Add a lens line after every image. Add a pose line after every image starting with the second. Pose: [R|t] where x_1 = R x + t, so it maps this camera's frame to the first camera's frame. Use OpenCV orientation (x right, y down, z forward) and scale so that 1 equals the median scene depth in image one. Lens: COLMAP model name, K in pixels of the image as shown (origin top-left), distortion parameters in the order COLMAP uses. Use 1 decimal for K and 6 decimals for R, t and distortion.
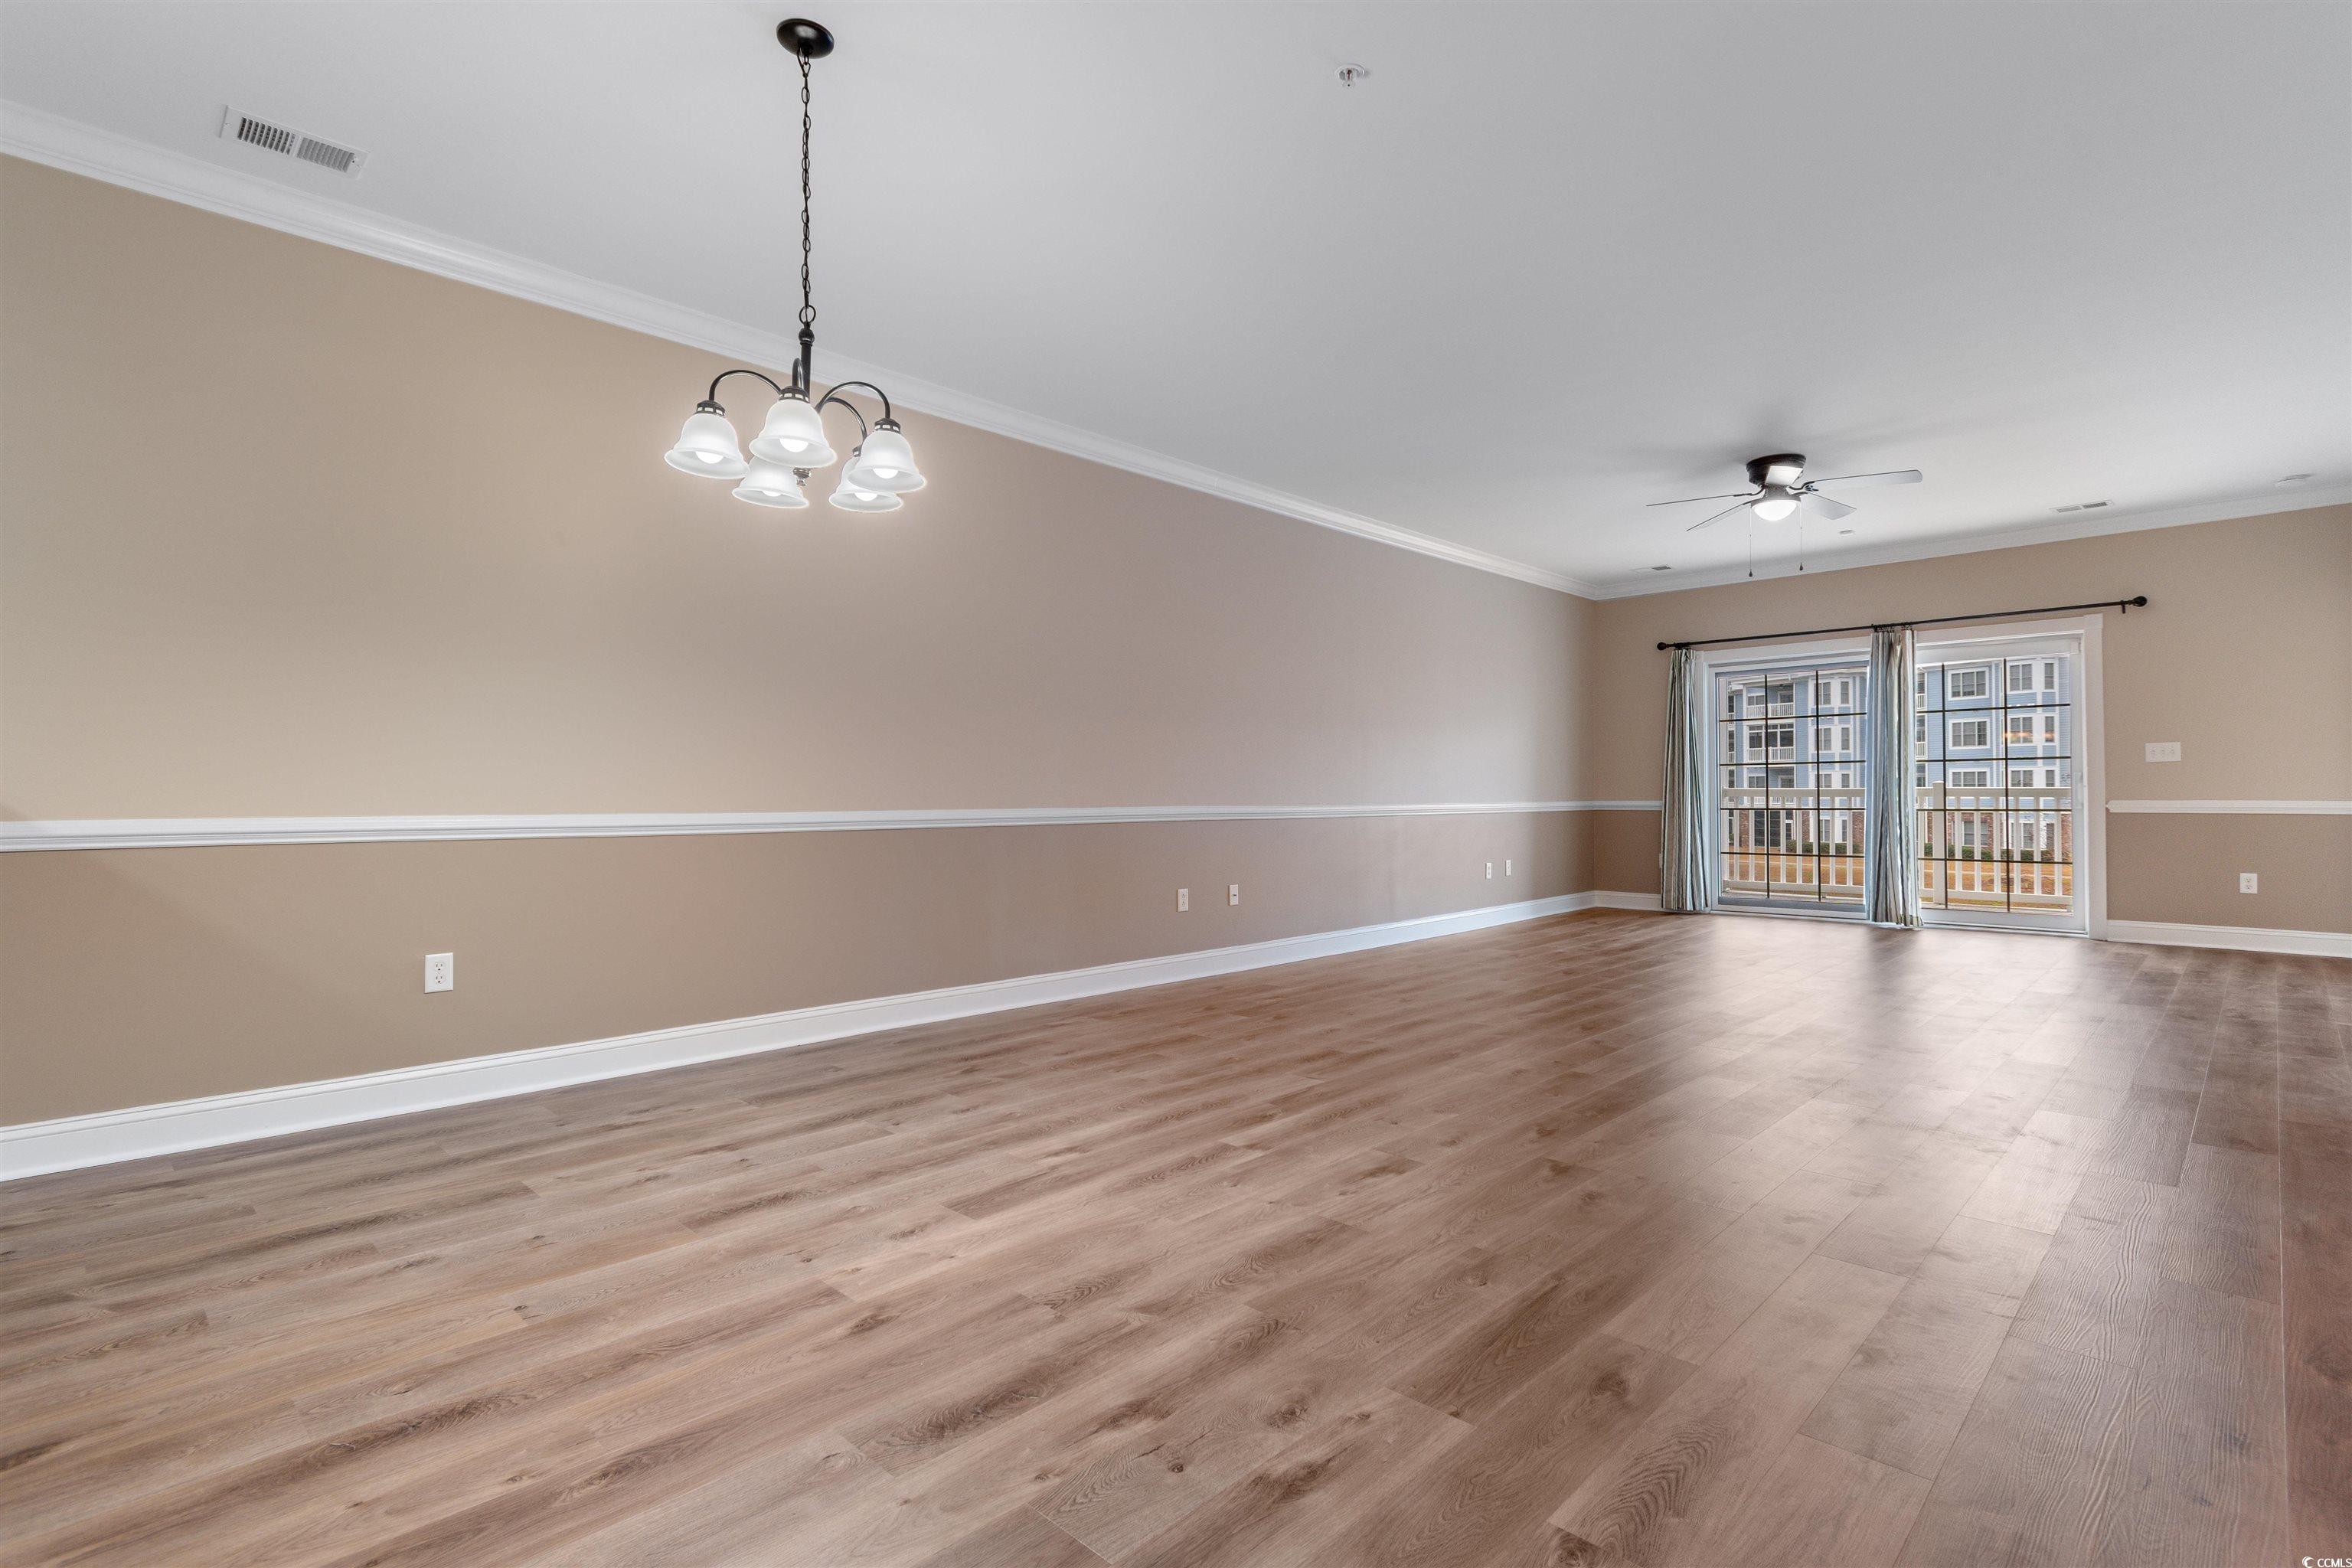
lens RADIAL K [[1108.1, 0, 1211.6], [0, 1108.1, 808.1], [0, 0, 1]] dist [0.004577, -0.001685]
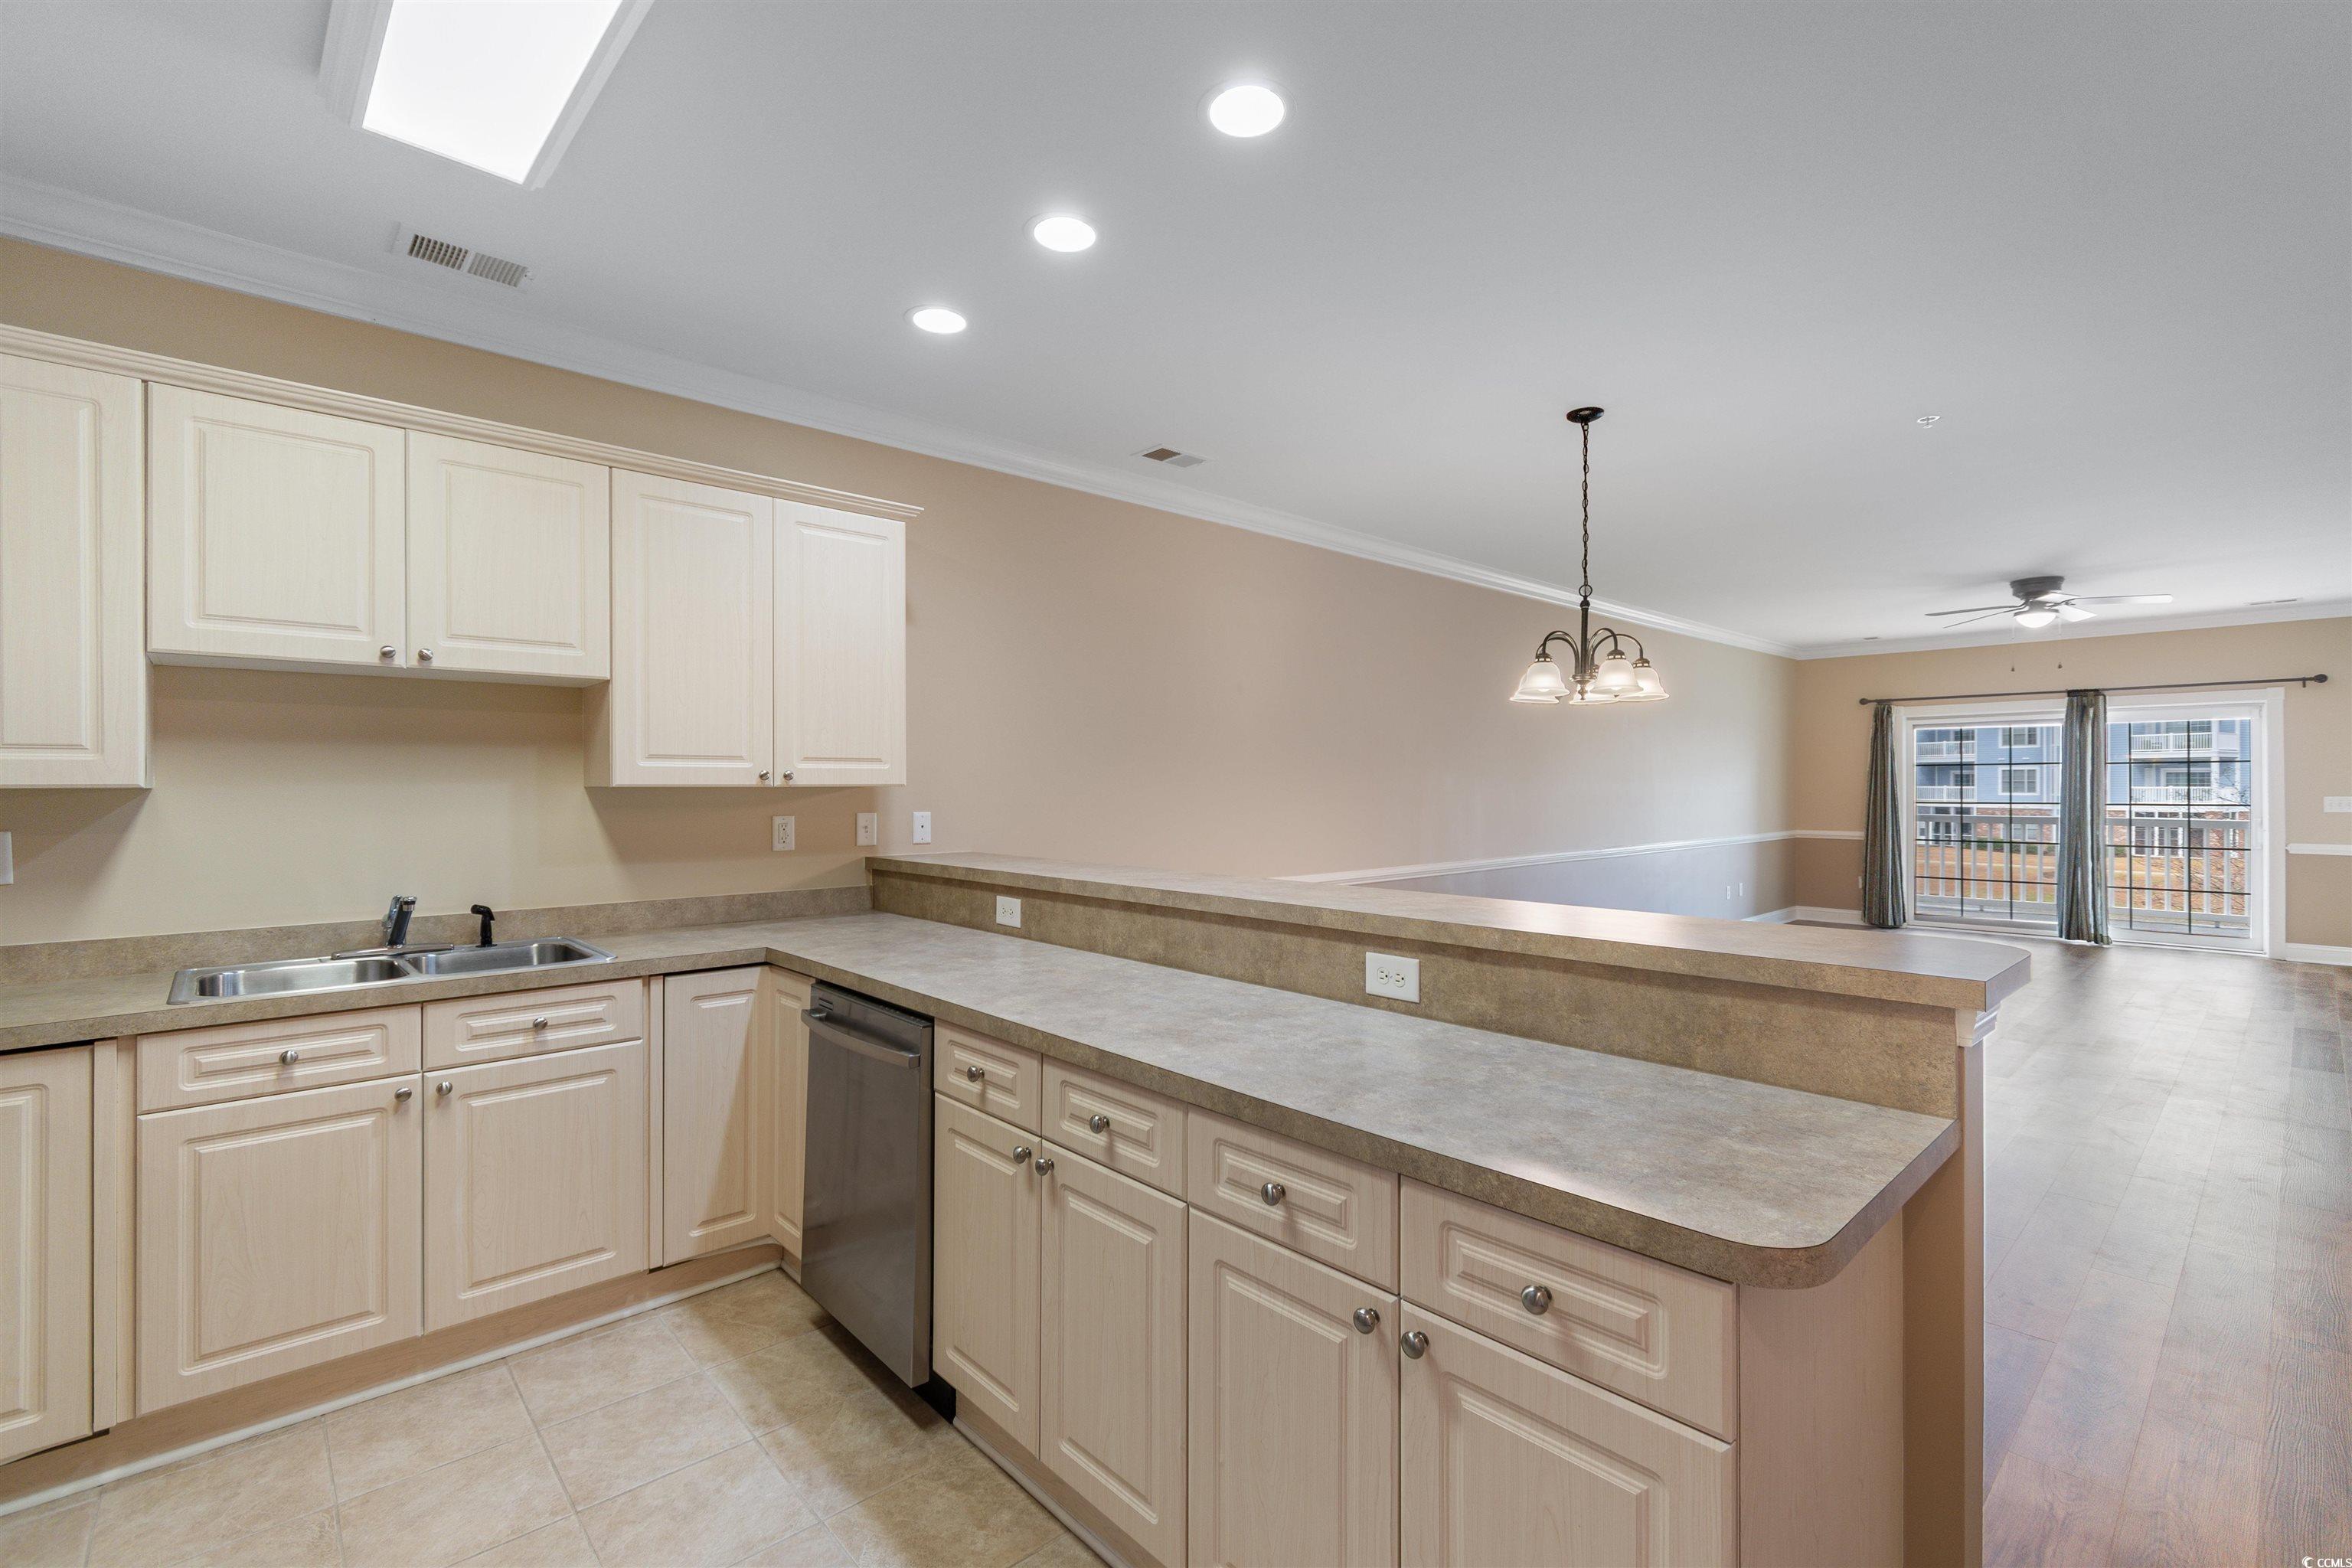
lens RADIAL K [[1021.7, 0, 1174.5], [0, 1021.7, 791.4], [0, 0, 1]] dist [0.002087, -0.002879]
pose [[0.997434, 0.005508, -0.071375, -0.289164], [-0.005331, 0.999982, 0.002676, -0.055816], [0.071388, -0.002289, 0.997446, -0.167333]]
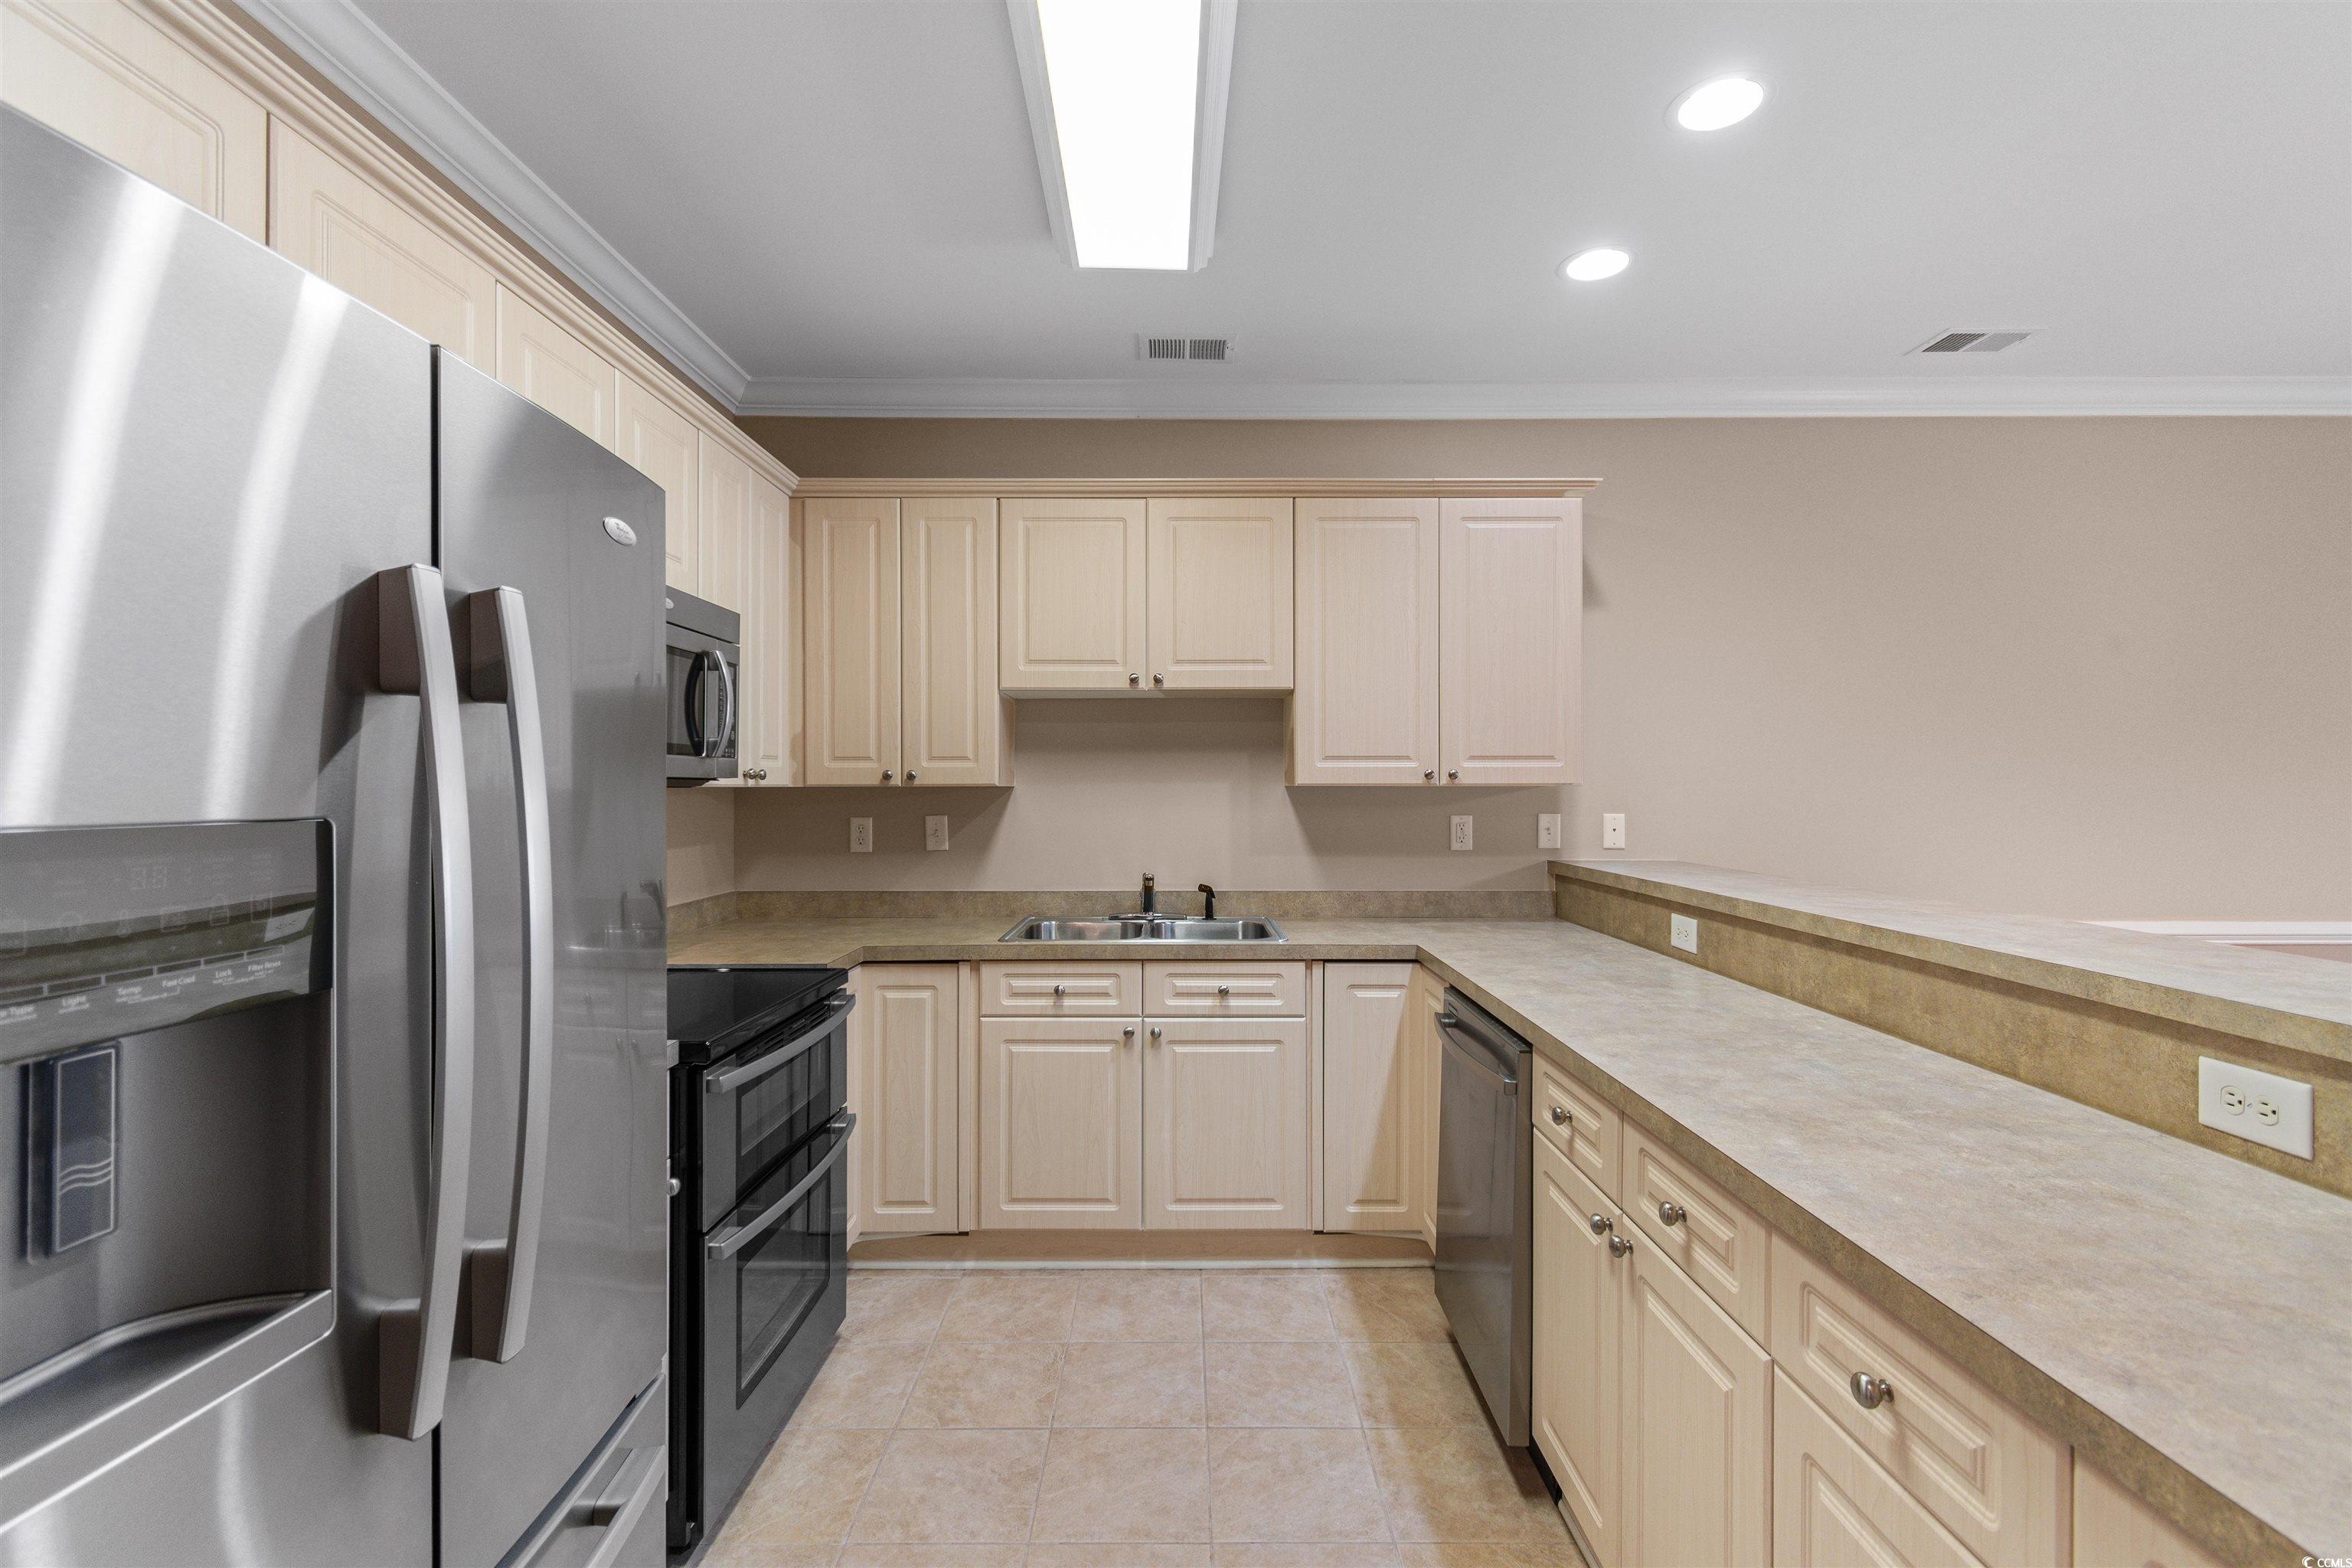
lens RADIAL K [[1021.7, 0, 1167.0], [0, 1021.7, 789.0], [0, 0, 1]] dist [0.002087, -0.002879]
pose [[0.690294, 0.008344, -0.723481, -0.256444], [-0.006204, 0.999965, 0.005613, -0.056103], [0.723502, 0.000614, 0.690322, -0.132409]]
